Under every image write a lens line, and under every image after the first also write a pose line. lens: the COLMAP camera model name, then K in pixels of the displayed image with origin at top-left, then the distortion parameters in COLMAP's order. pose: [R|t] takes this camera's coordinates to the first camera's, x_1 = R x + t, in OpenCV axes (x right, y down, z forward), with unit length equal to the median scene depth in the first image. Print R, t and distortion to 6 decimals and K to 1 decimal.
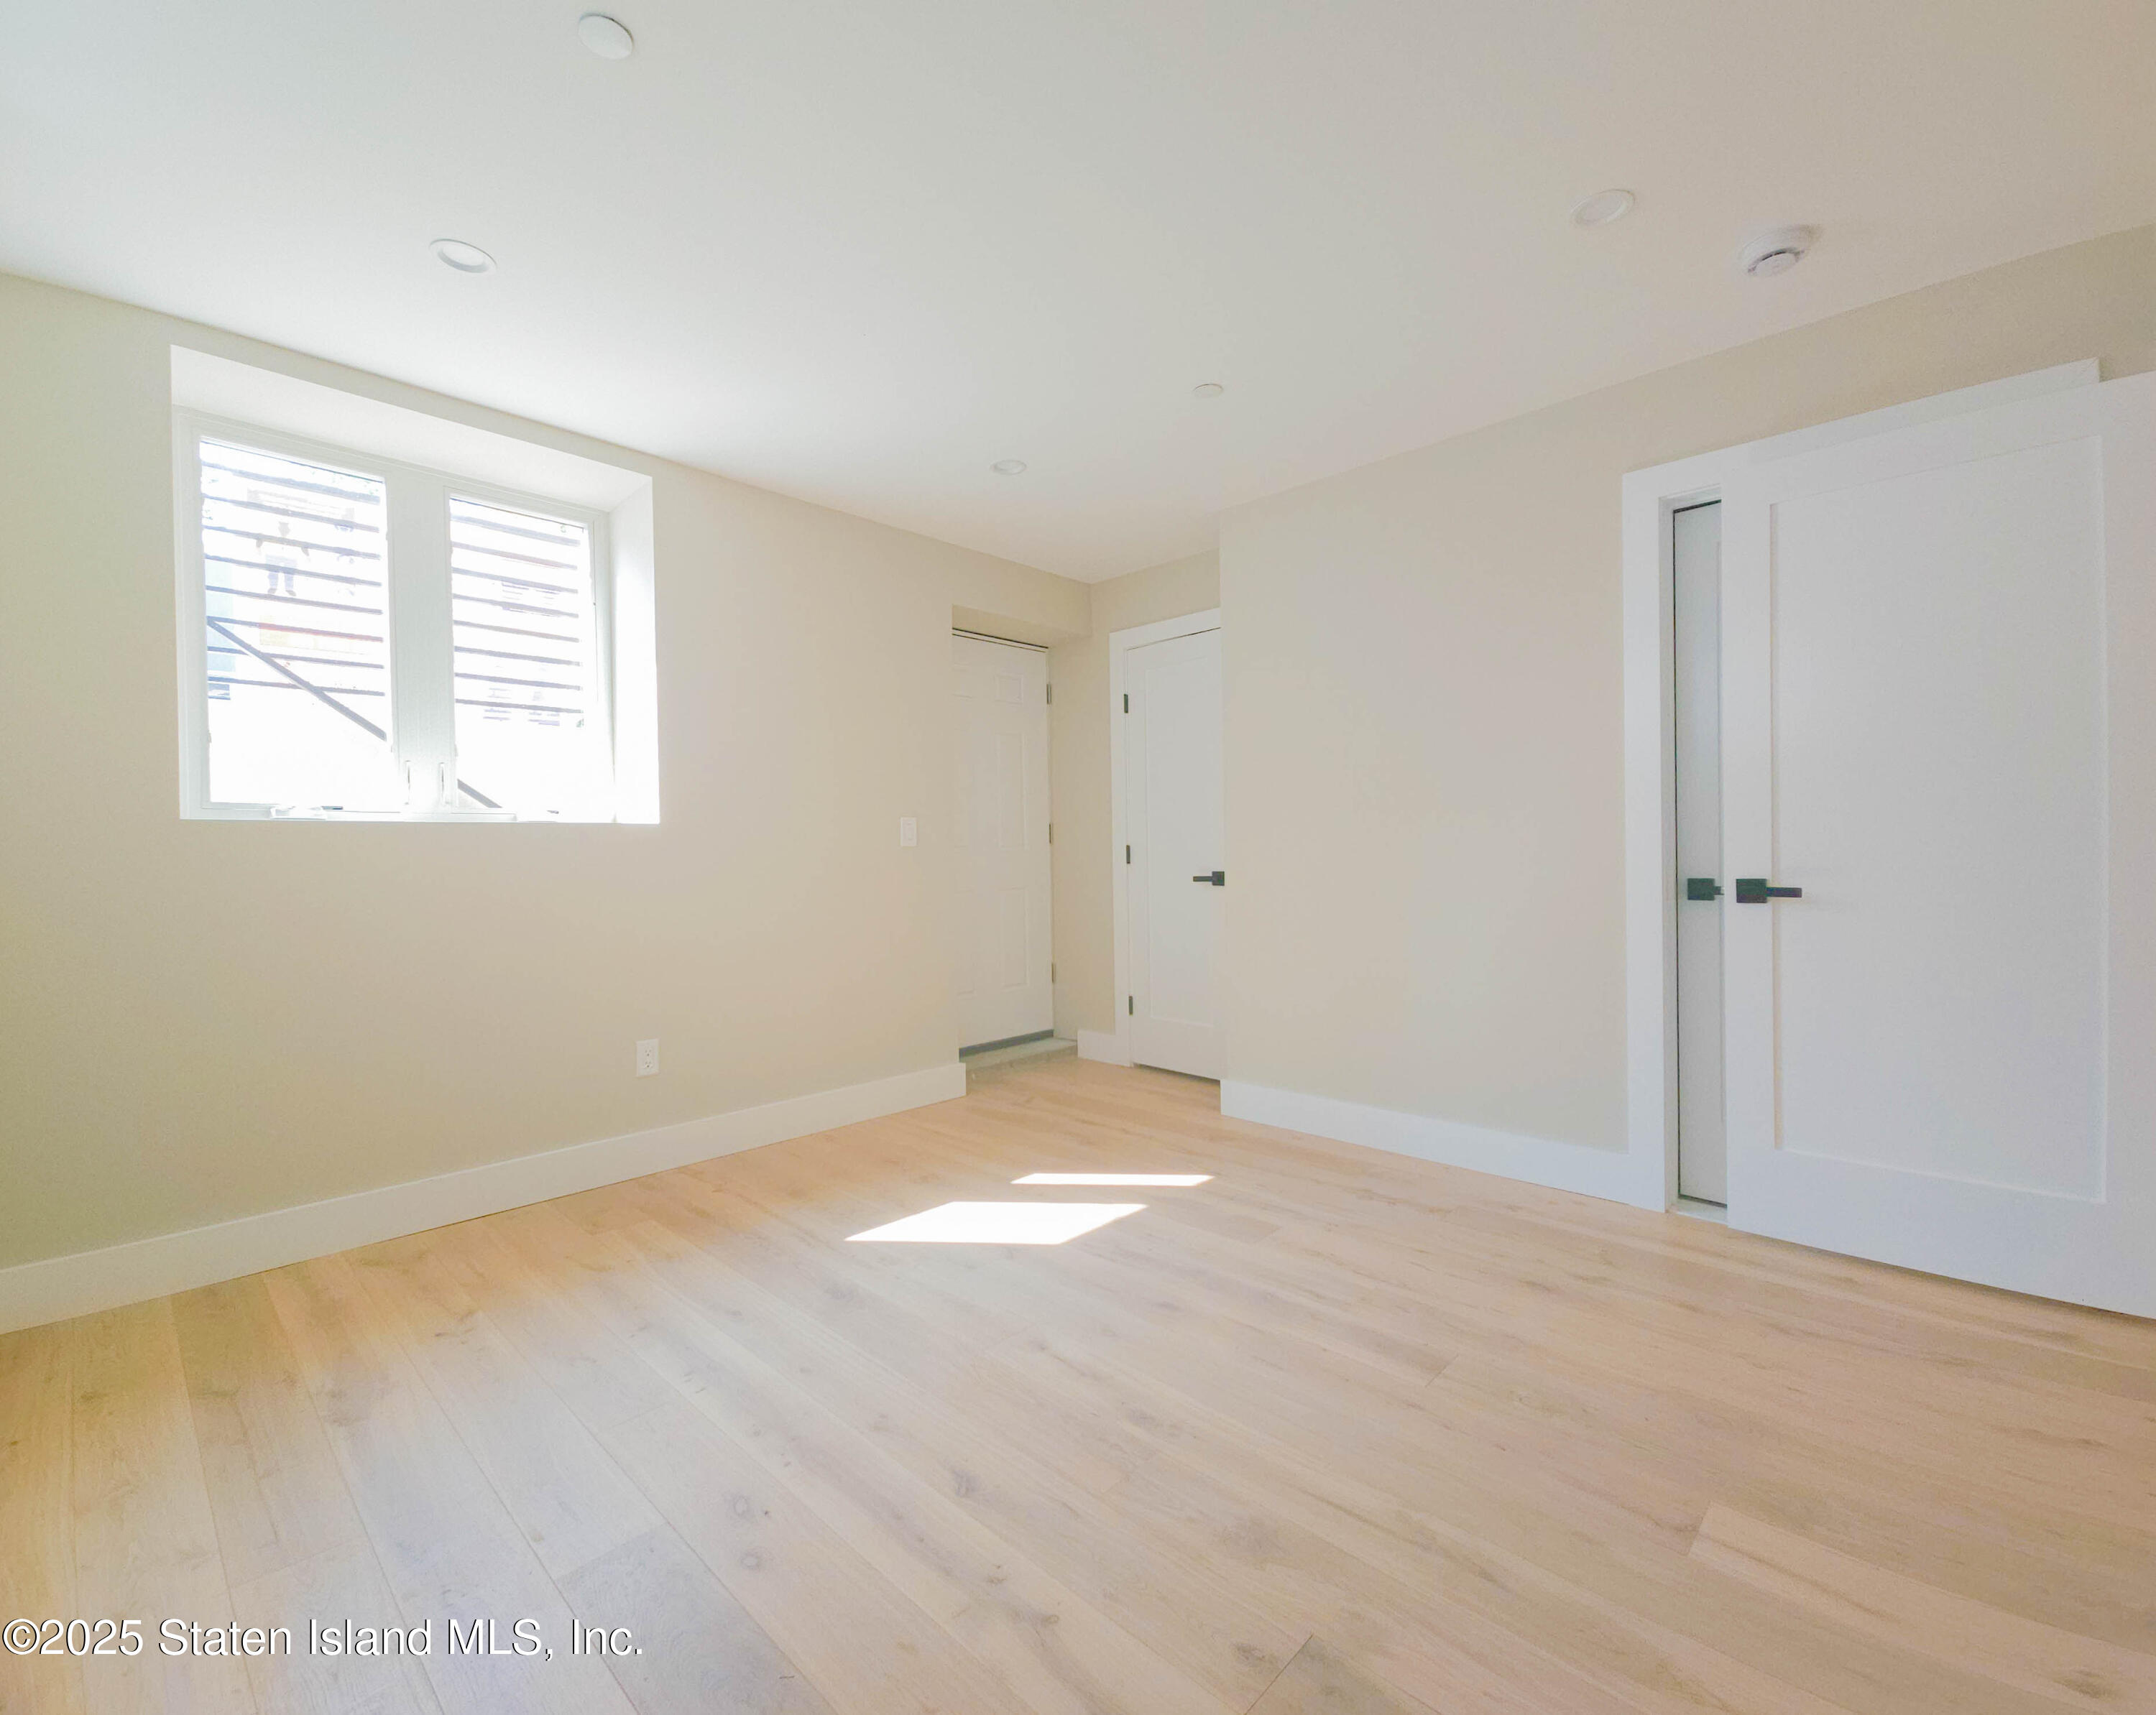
lens RADIAL K [[949.4, 0, 1077.9], [0, 949.4, 870.1], [0, 0, 1]] dist [0.000153, -0.000091]
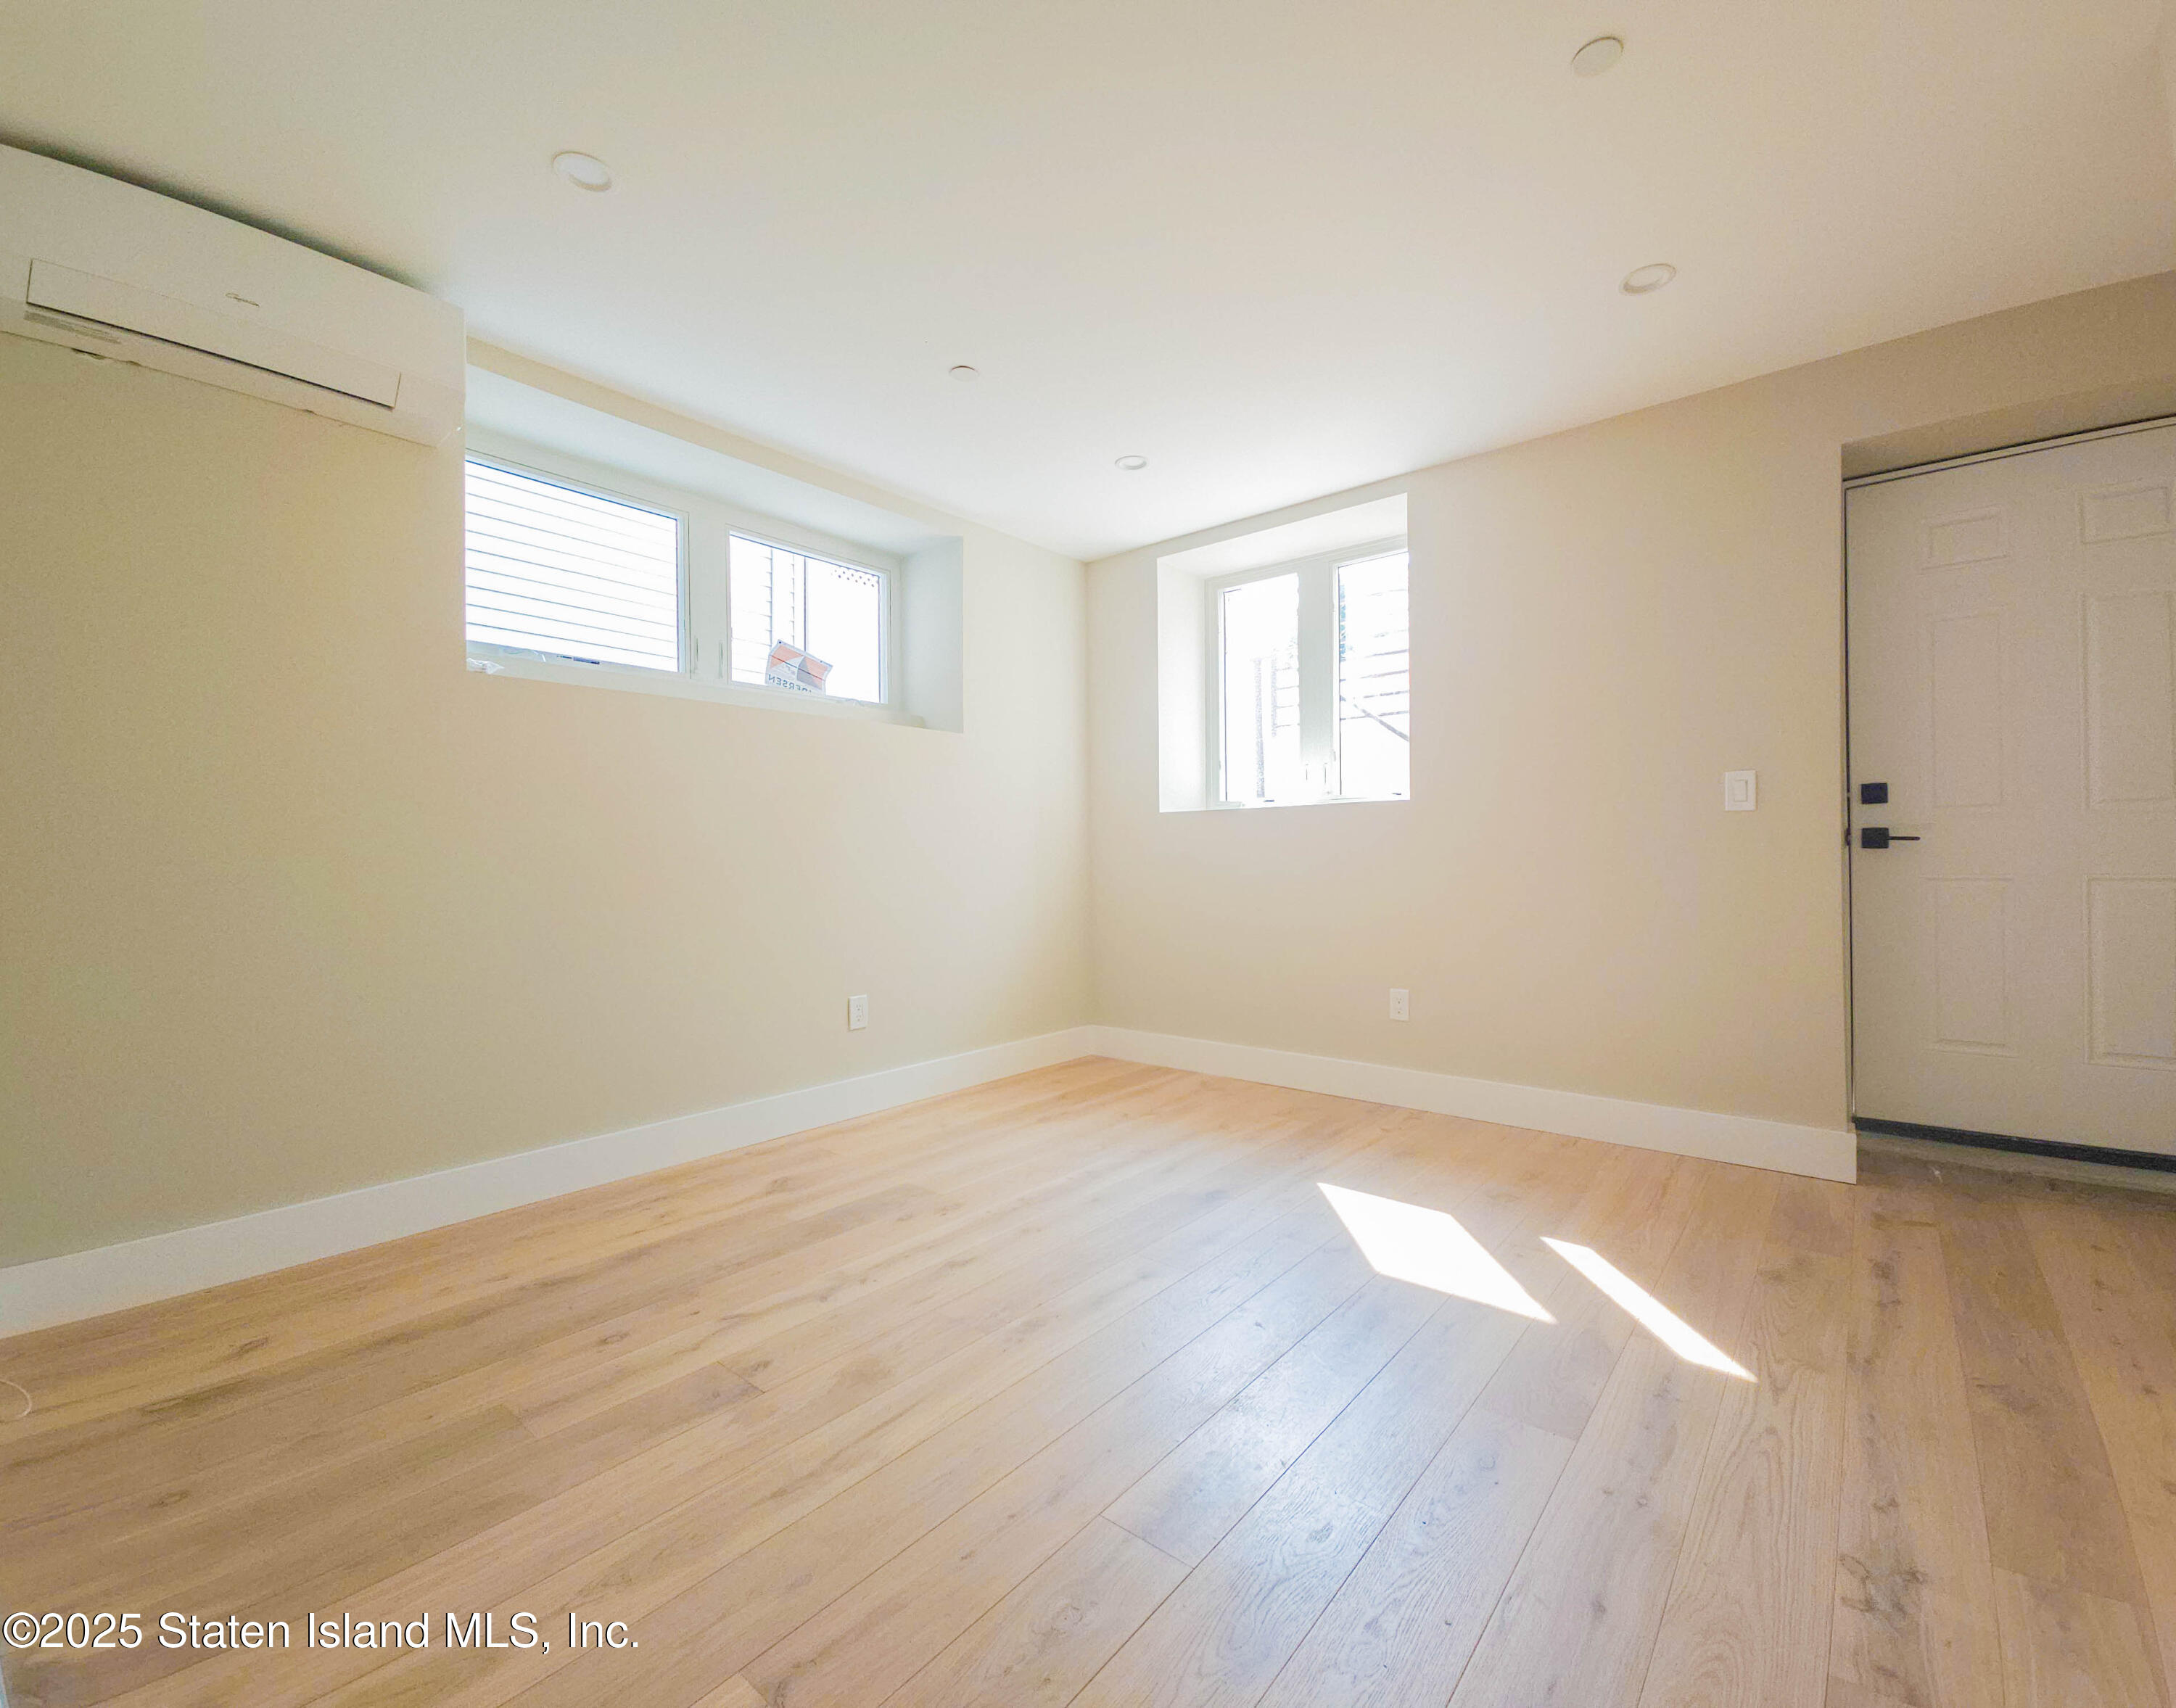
lens RADIAL K [[934.3, 0, 1088.0], [0, 934.3, 854.0], [0, 0, 1]] dist [-0.001640, -0.000075]
pose [[0.068000, 0.012213, -0.997611, 0.743892], [-0.012654, 0.999855, 0.011378, 0.010324], [0.997605, 0.011850, 0.068145, 0.636312]]
